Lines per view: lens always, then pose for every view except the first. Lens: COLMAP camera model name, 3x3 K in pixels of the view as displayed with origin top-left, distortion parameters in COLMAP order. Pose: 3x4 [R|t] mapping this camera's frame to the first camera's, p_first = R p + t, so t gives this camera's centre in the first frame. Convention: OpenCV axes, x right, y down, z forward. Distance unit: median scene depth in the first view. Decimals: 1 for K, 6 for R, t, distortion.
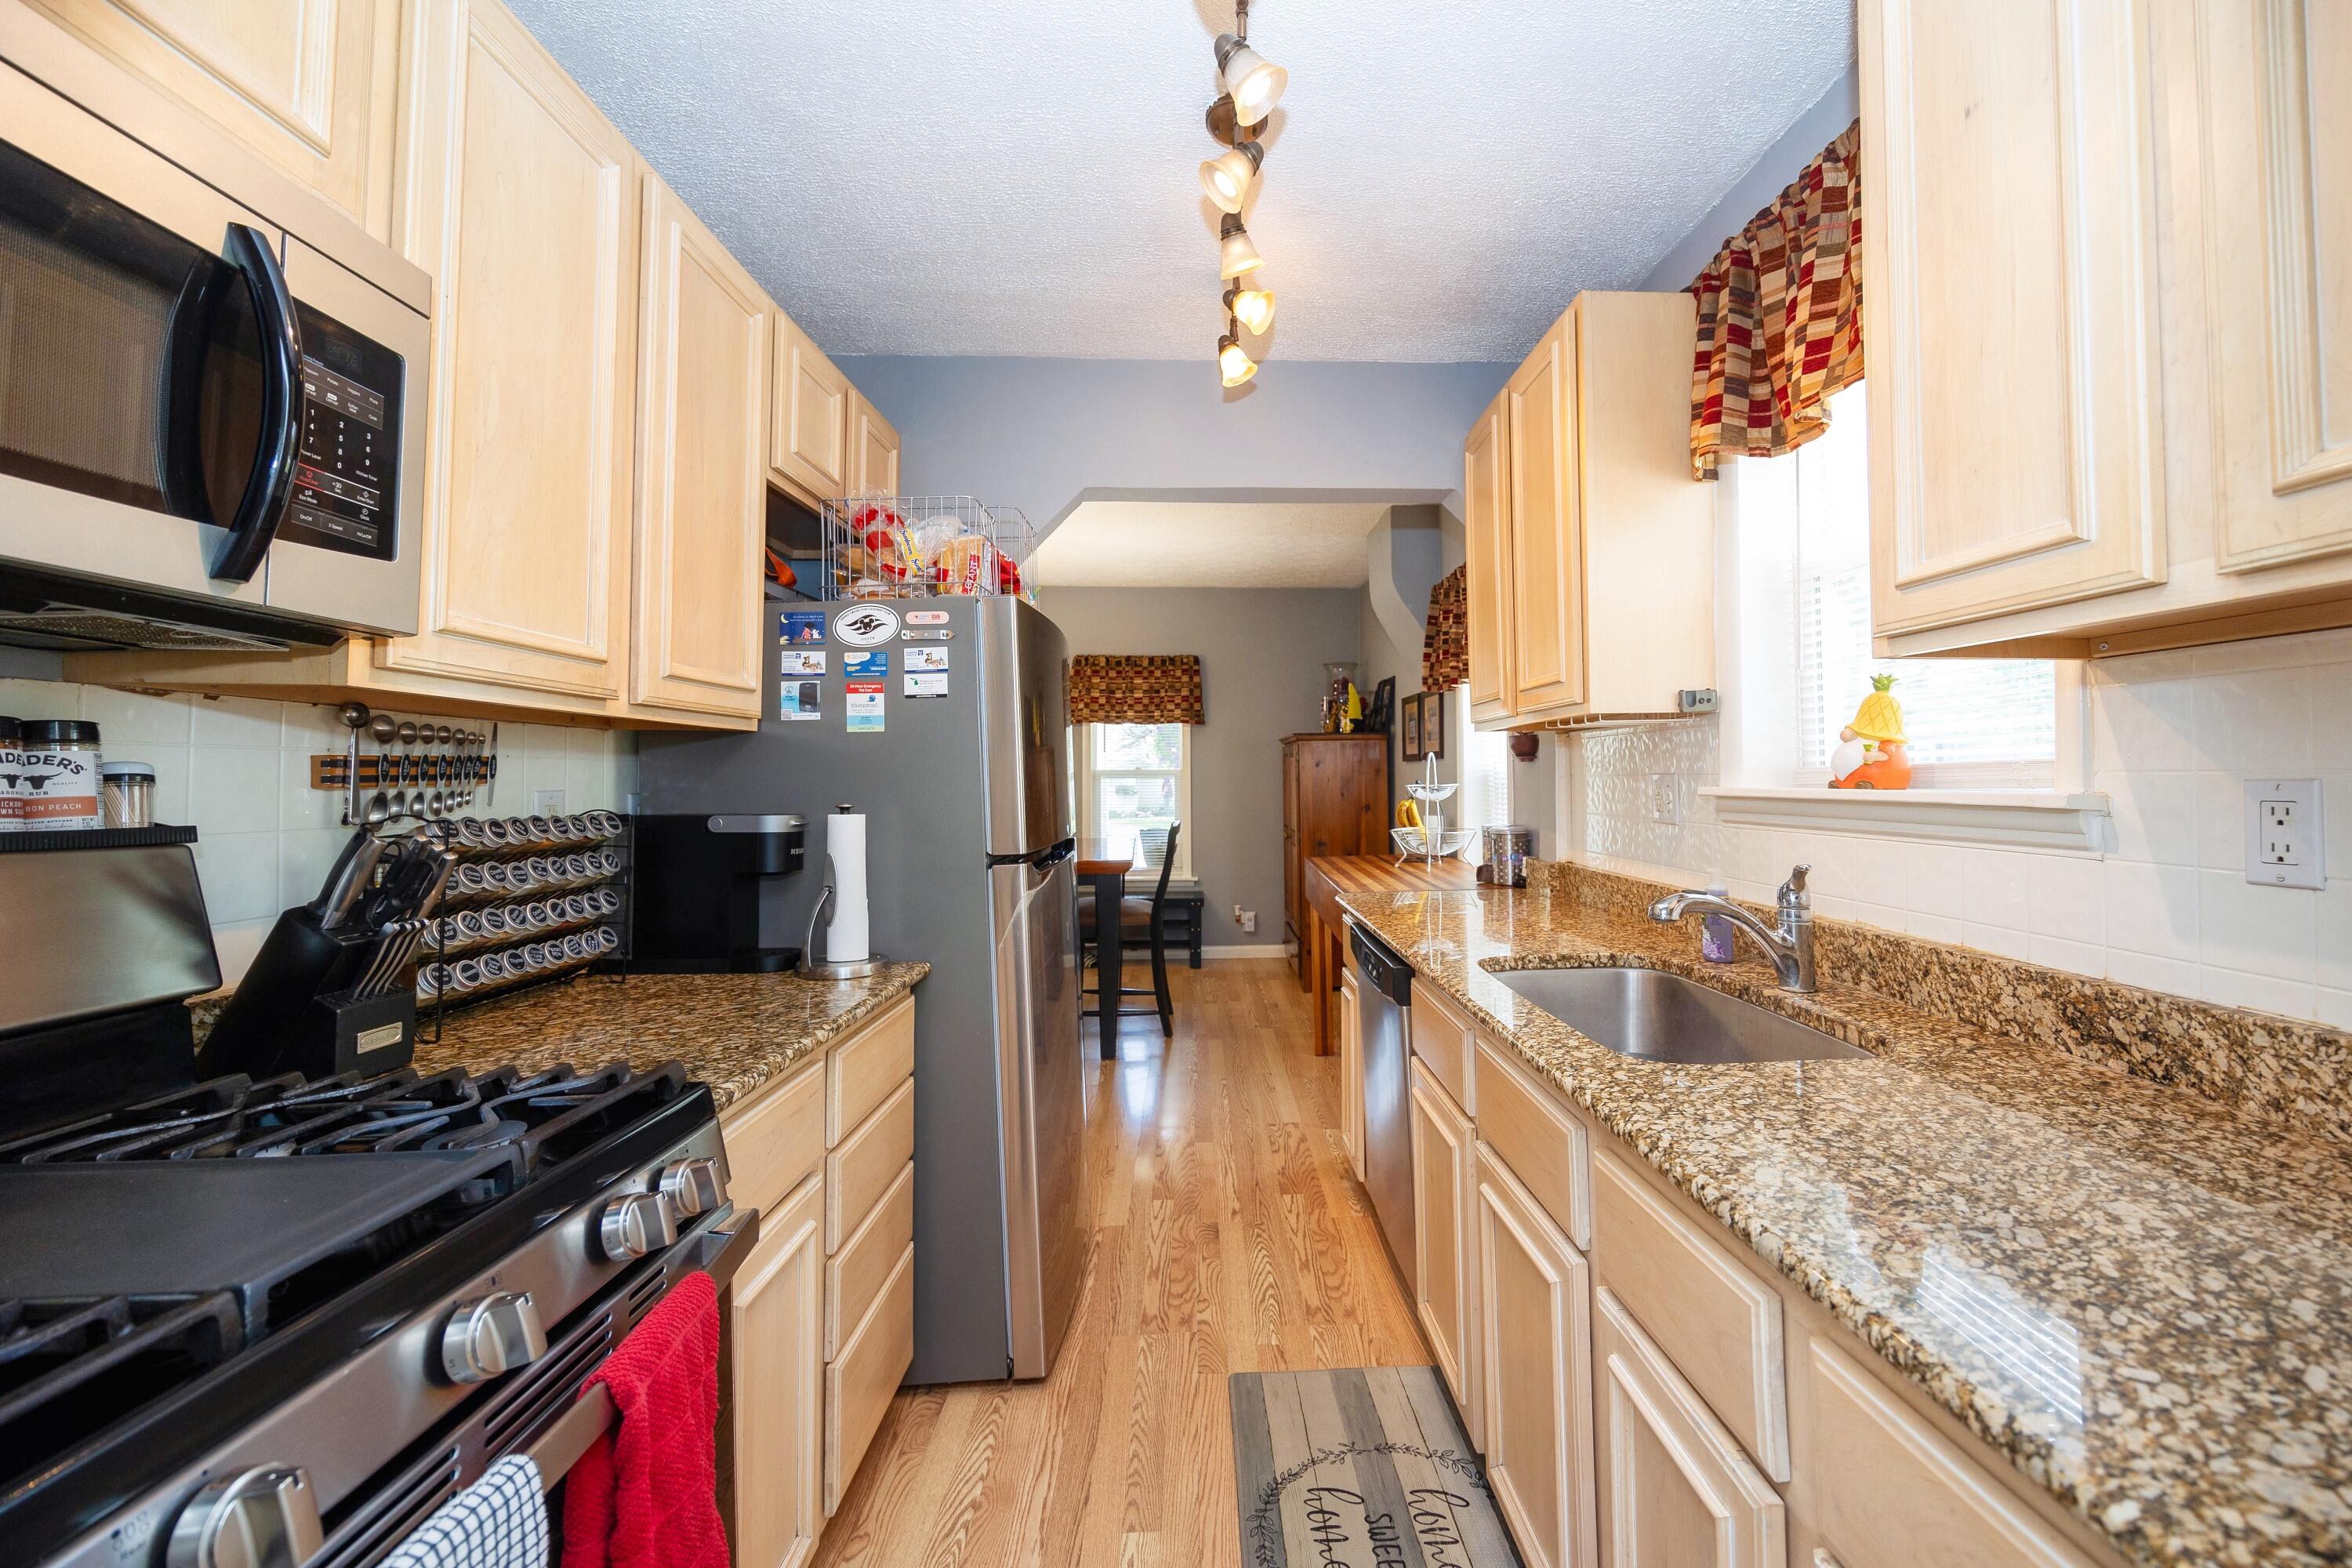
lens RADIAL K [[921.7, 0, 1219.2], [0, 921.7, 795.9], [0, 0, 1]] dist [-0.002632, -0.000178]
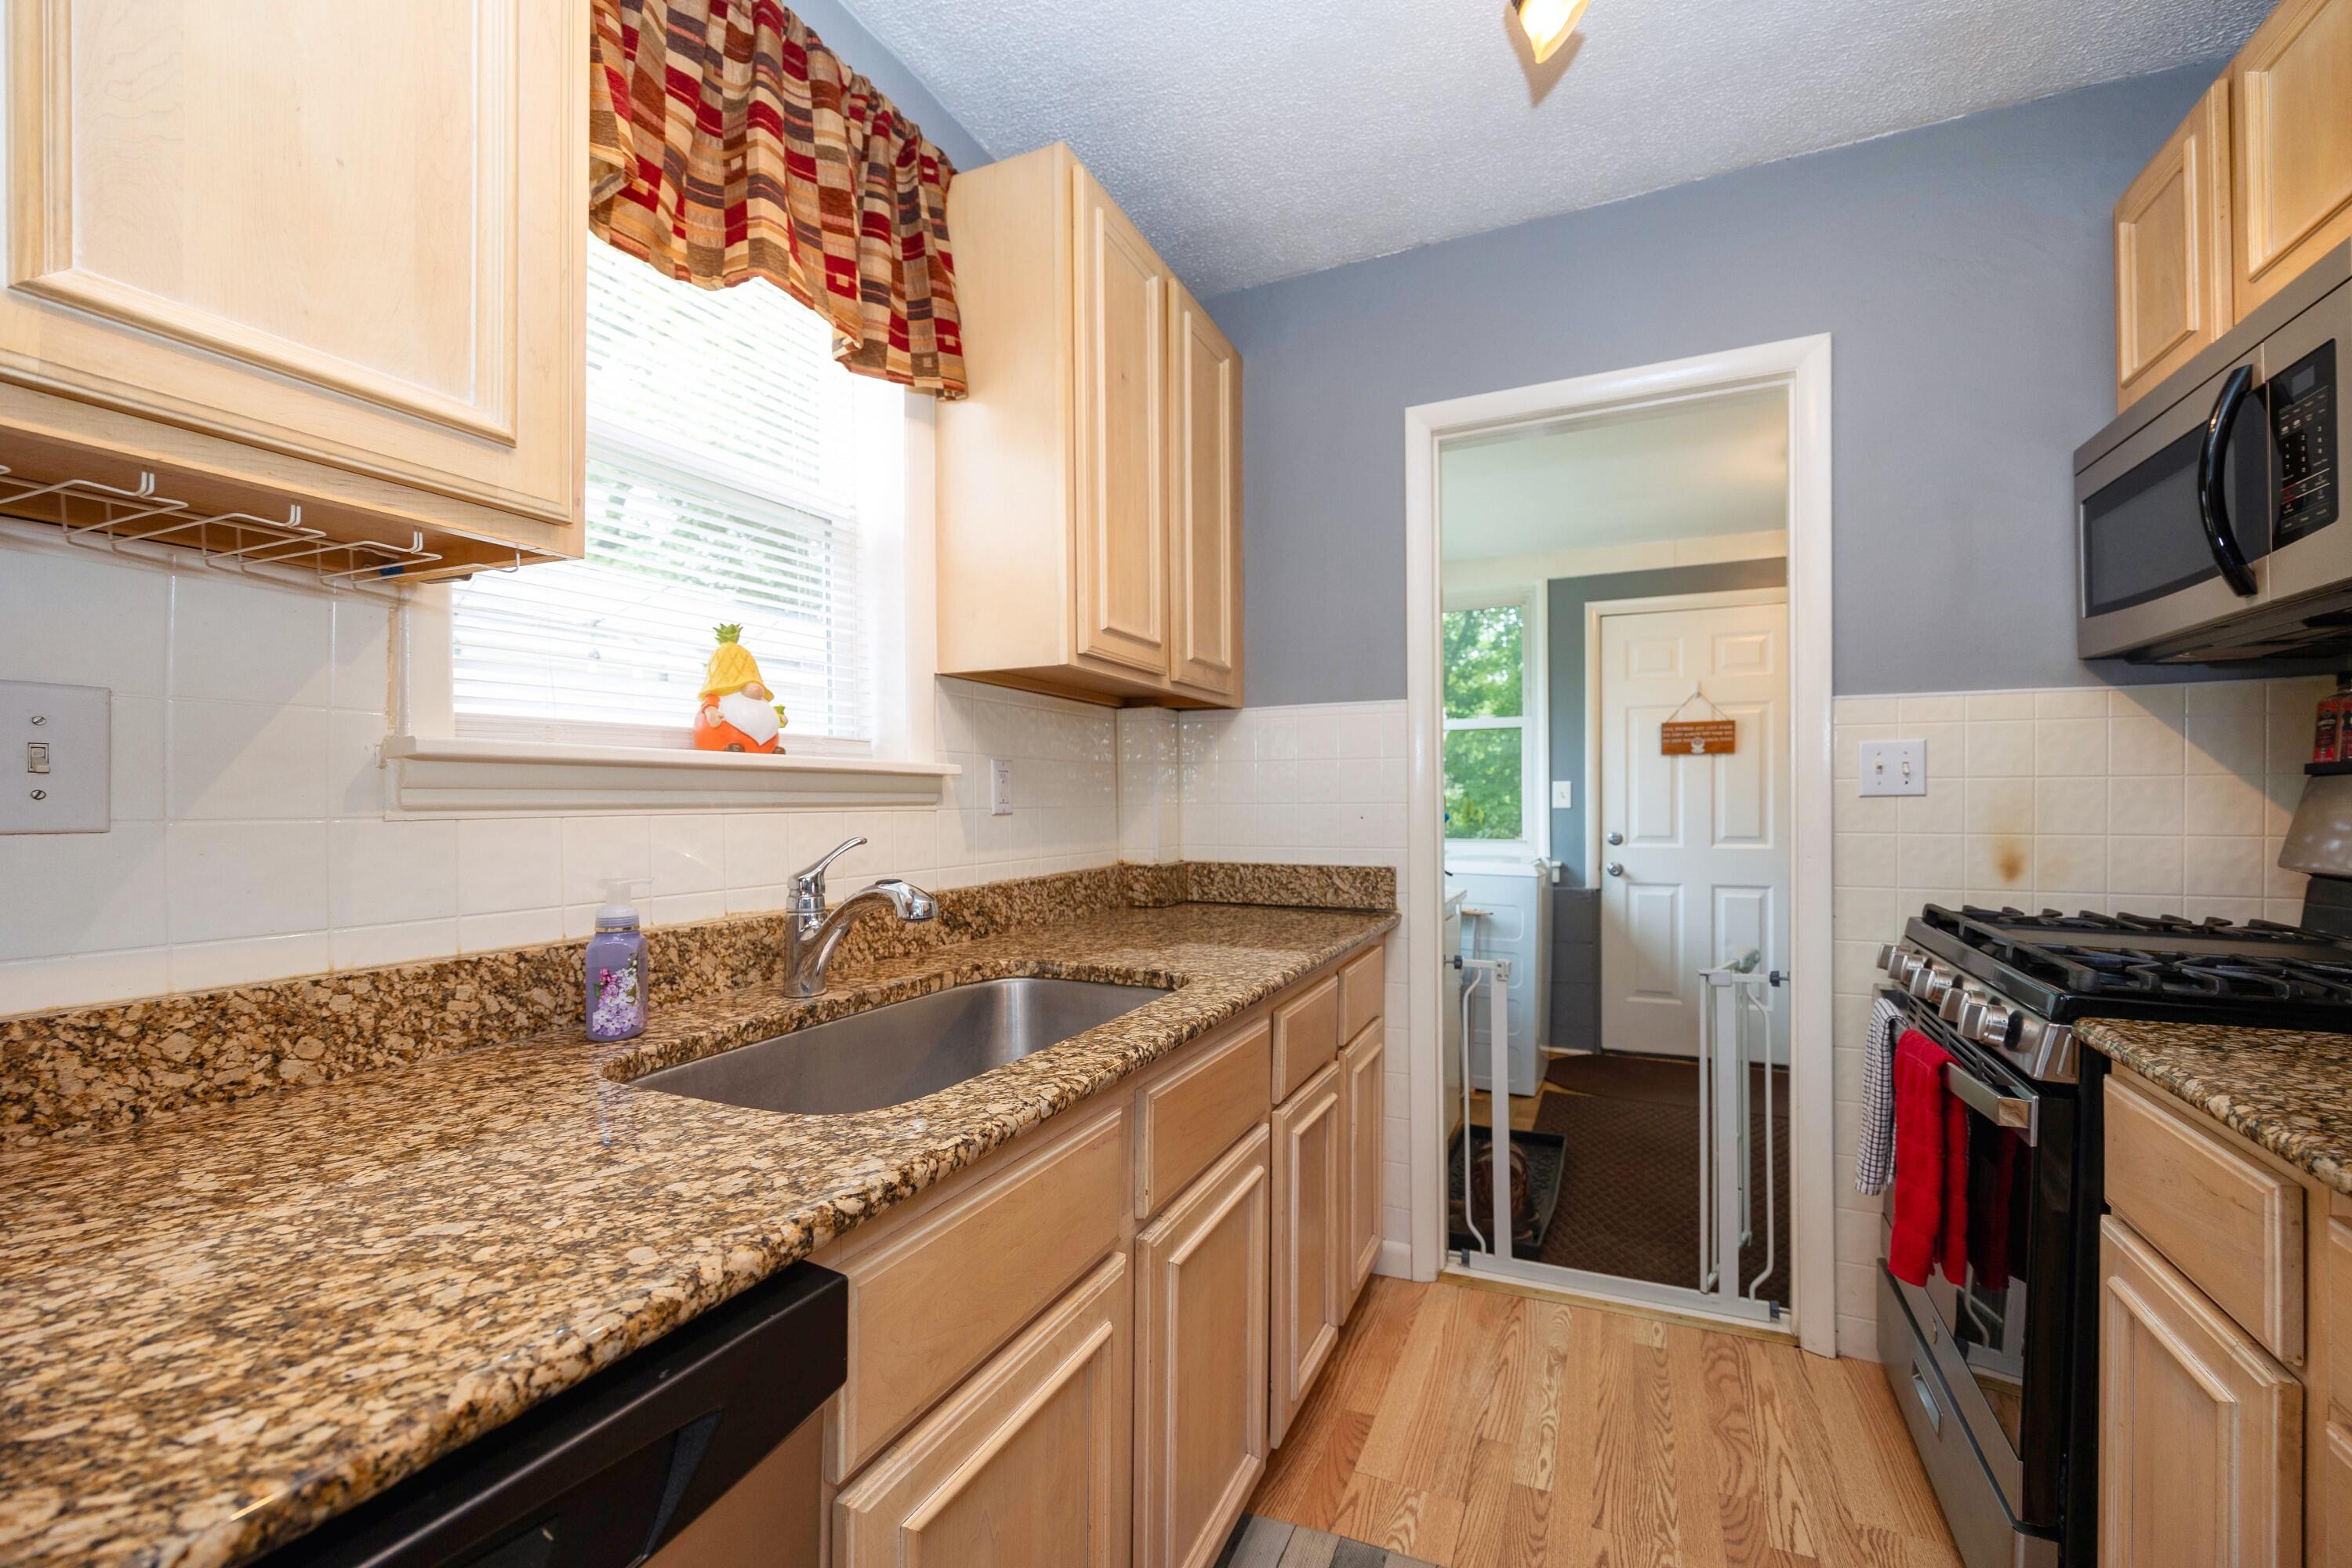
lens RADIAL K [[921.7, 0, 1219.2], [0, 921.7, 795.9], [0, 0, 1]] dist [-0.002632, -0.000178]
pose [[-0.904898, 0.015008, 0.425364, -0.072586], [0.018575, 0.999818, 0.004240, 0.042970], [-0.425223, 0.011738, -0.905013, 1.883097]]
